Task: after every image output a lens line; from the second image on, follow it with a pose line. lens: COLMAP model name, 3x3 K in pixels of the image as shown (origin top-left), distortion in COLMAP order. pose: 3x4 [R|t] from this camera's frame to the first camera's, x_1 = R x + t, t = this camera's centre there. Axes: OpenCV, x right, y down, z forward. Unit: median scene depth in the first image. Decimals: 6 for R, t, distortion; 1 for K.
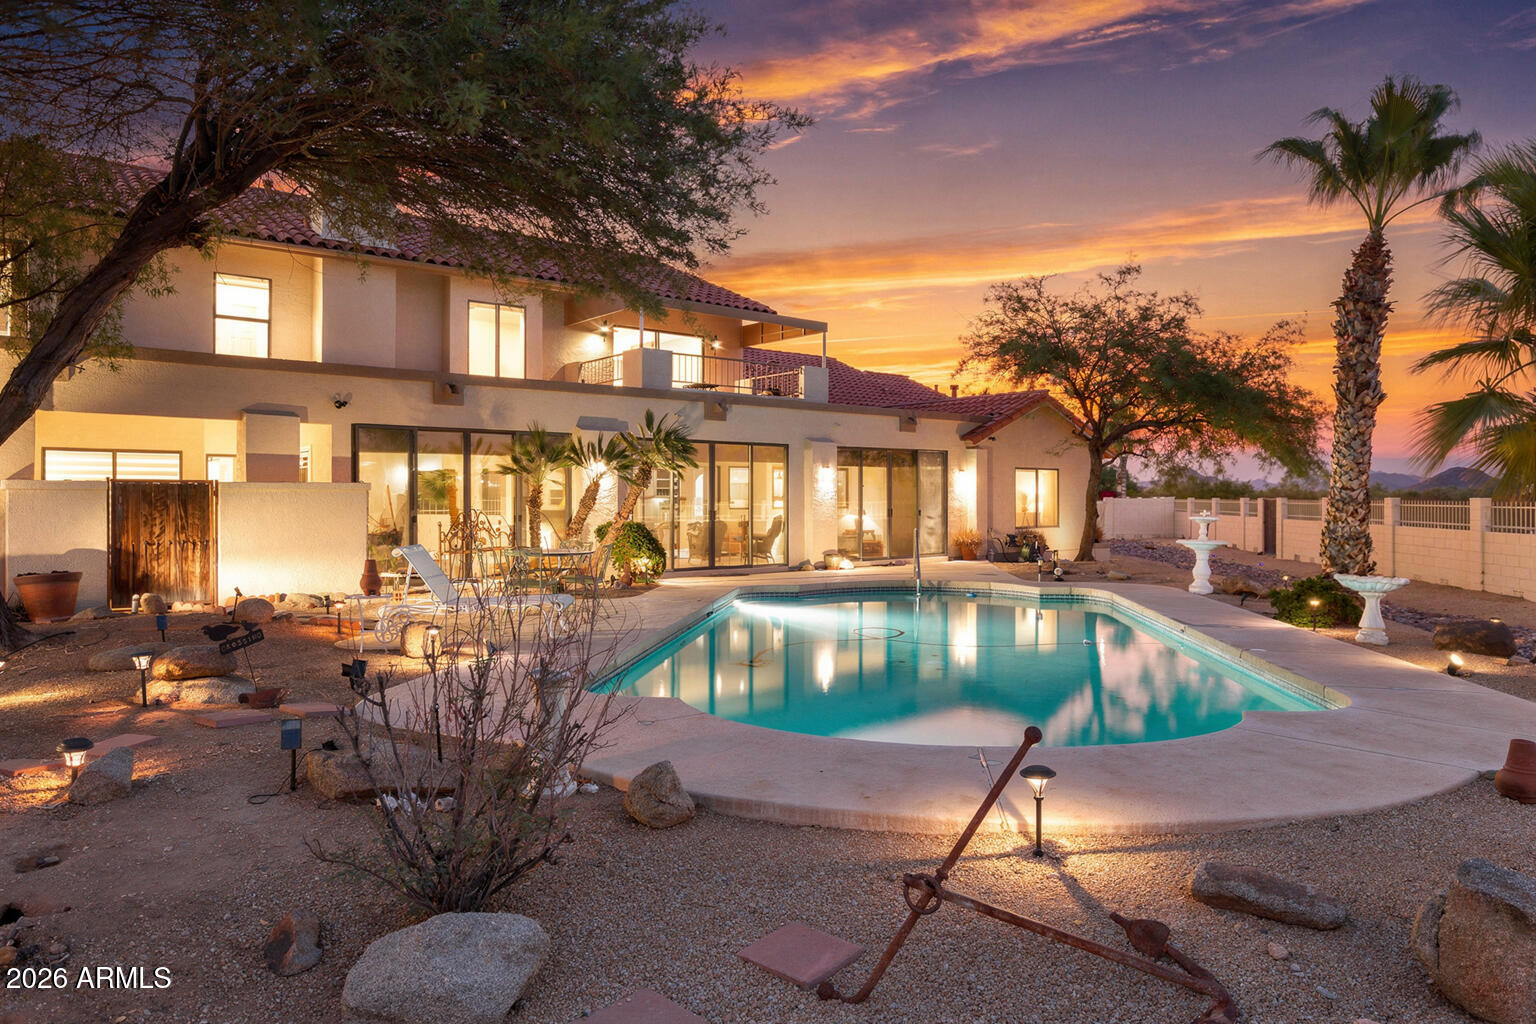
lens RADIAL K [[1031.1, 0, 777.4], [0, 1031.1, 502.5], [0, 0, 1]] dist [-0.032344, 0.002090]
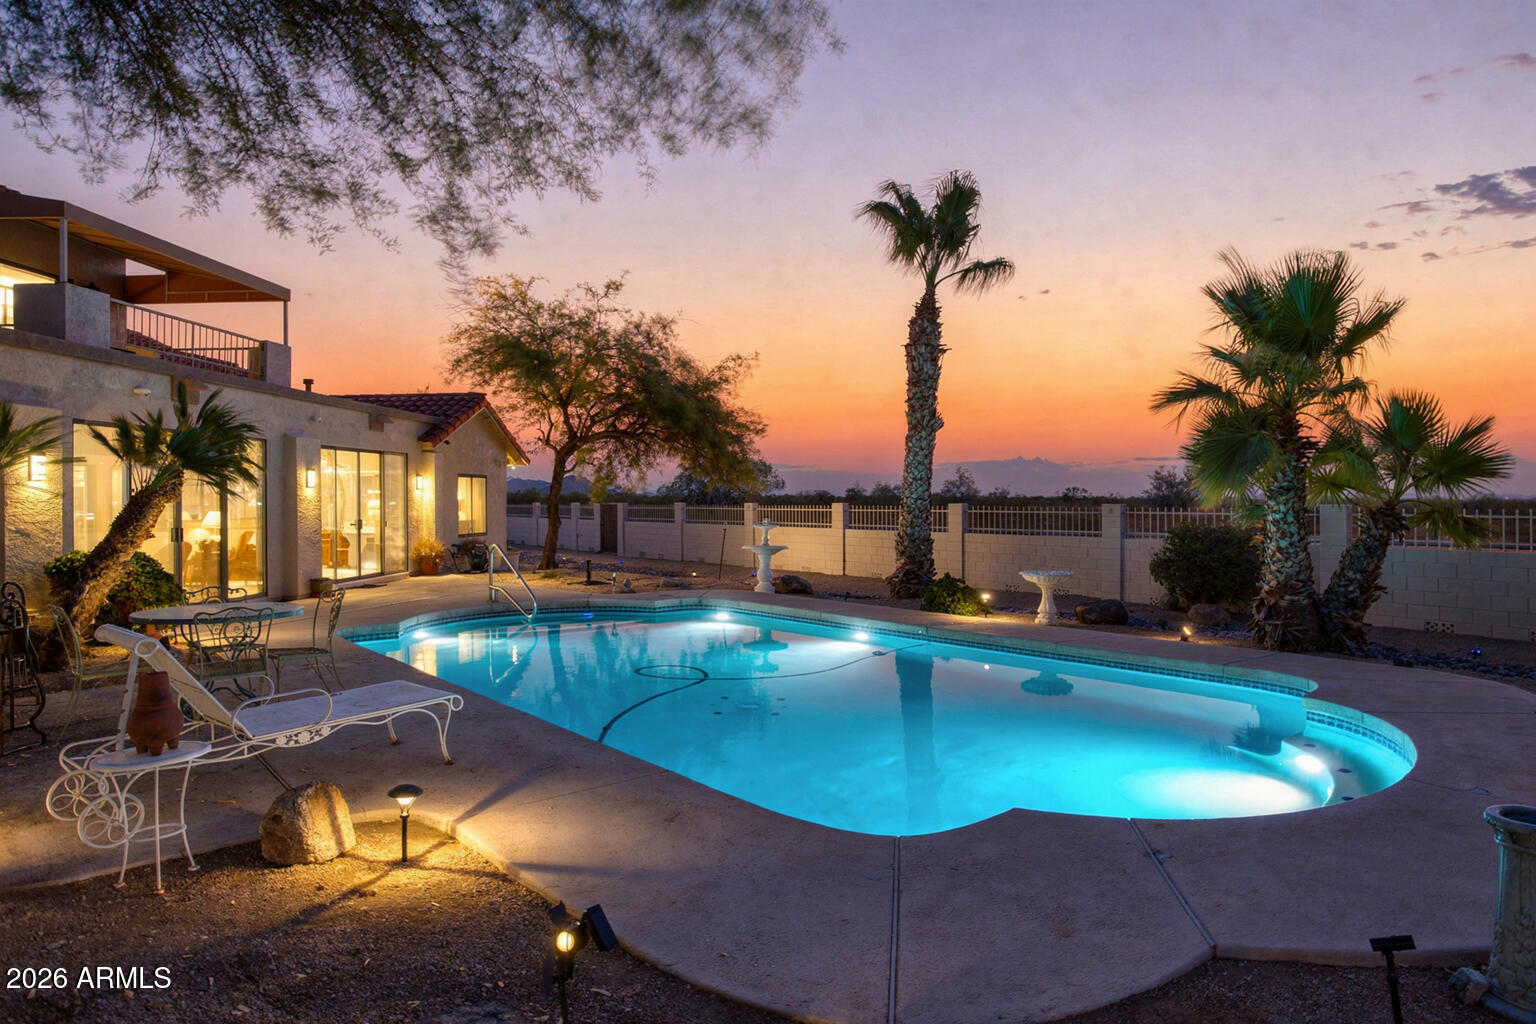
lens RADIAL K [[935.7, 0, 767.9], [0, 935.7, 488.6], [0, 0, 1]] dist [-0.001518, -0.000202]
pose [[0.682774, 0.005084, 0.730612, -0.227153], [0.006541, 0.999893, -0.013071, -0.007591], [-0.730601, 0.013704, 0.682667, 0.230928]]
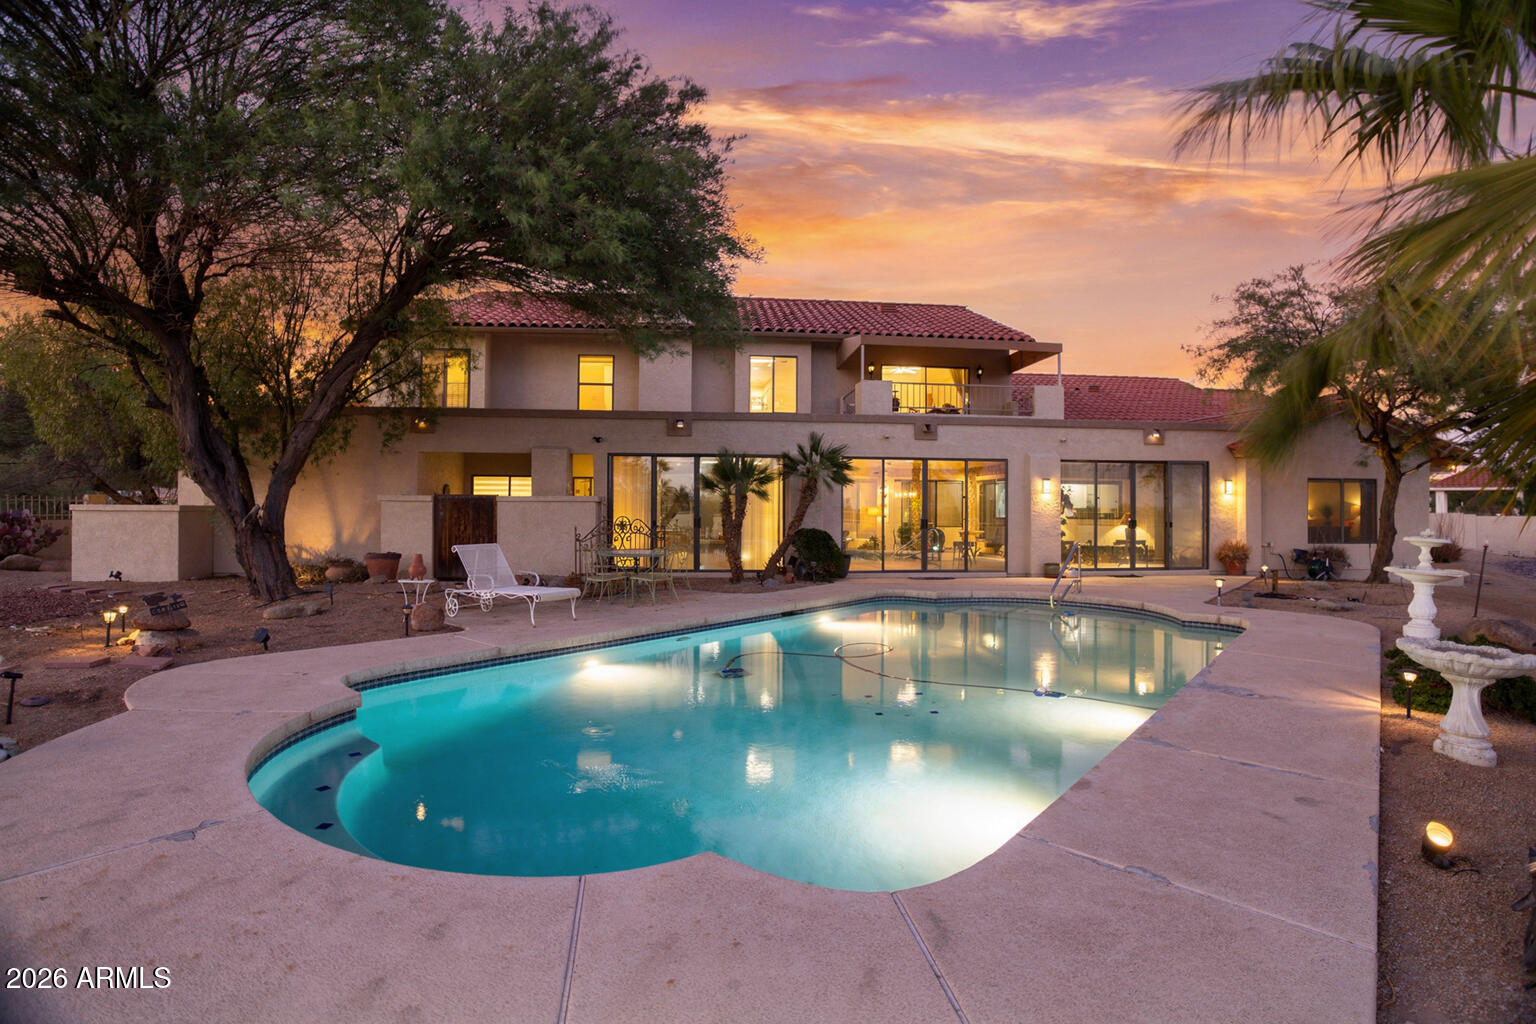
lens RADIAL K [[742.9, 0, 768.0], [0, 742.9, 512.0], [0, 0, 1]] dist [-0.002470, -0.000123]
pose [[0.827004, 0.010303, -0.562102, 0.228377], [-0.009166, 0.999946, 0.004843, -0.002068], [0.562121, 0.001146, 0.827054, 0.200235]]
